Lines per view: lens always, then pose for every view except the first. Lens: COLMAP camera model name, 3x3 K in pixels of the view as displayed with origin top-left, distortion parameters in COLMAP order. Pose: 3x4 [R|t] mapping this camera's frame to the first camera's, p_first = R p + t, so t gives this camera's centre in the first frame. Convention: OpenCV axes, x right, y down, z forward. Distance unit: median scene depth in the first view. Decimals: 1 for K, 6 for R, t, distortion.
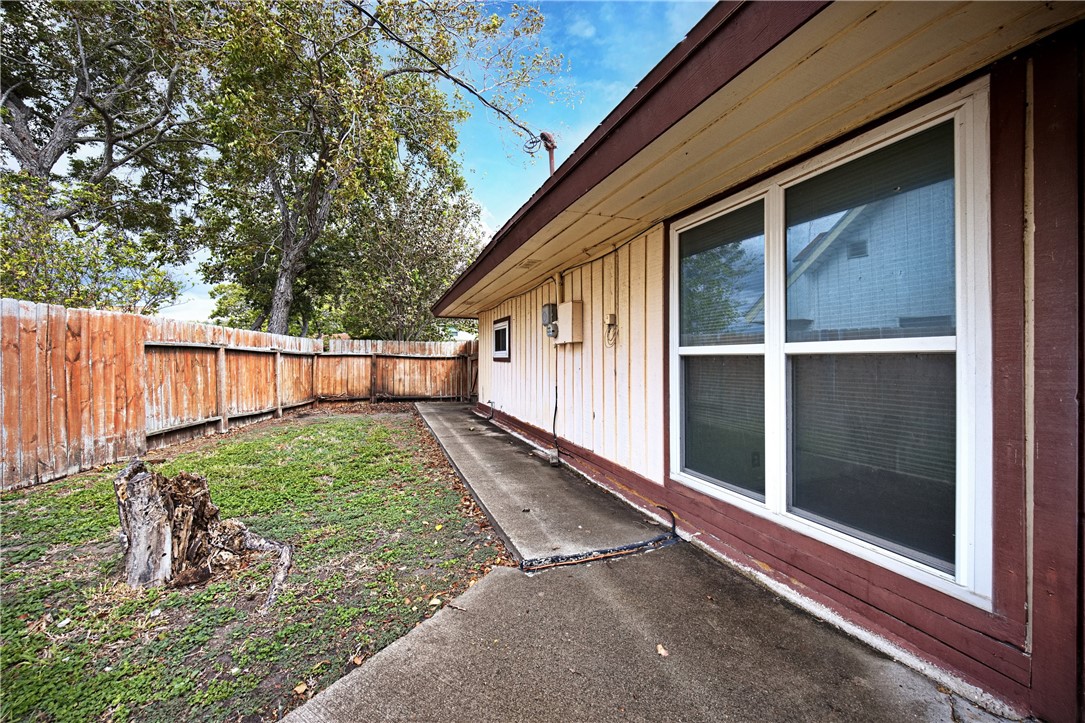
lens RADIAL K [[409.8, 0, 542.5], [0, 409.8, 361.5], [0, 0, 1]] dist [0.000622, 0.000018]
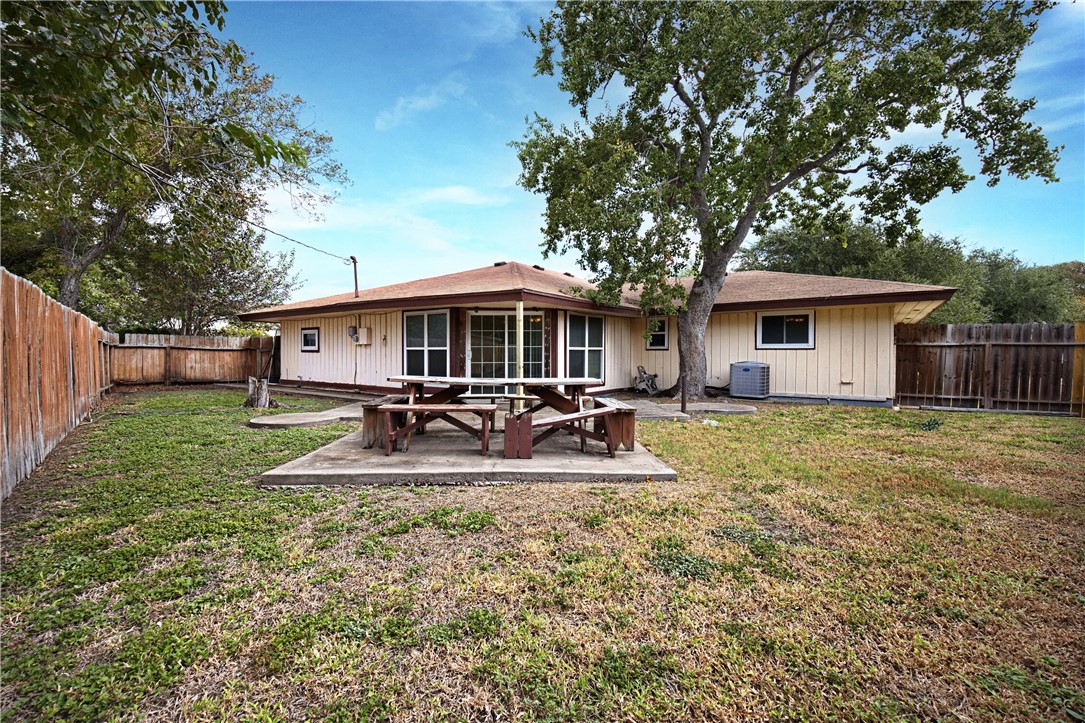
lens RADIAL K [[451.1, 0, 542.5], [0, 451.1, 361.5], [0, 0, 1]] dist [0.000033, -0.000205]
pose [[0.837682, -0.004303, 0.546141, -0.214865], [-0.002084, 0.999936, 0.011075, 0.010710], [-0.546154, -0.010415, 0.837620, -0.769987]]
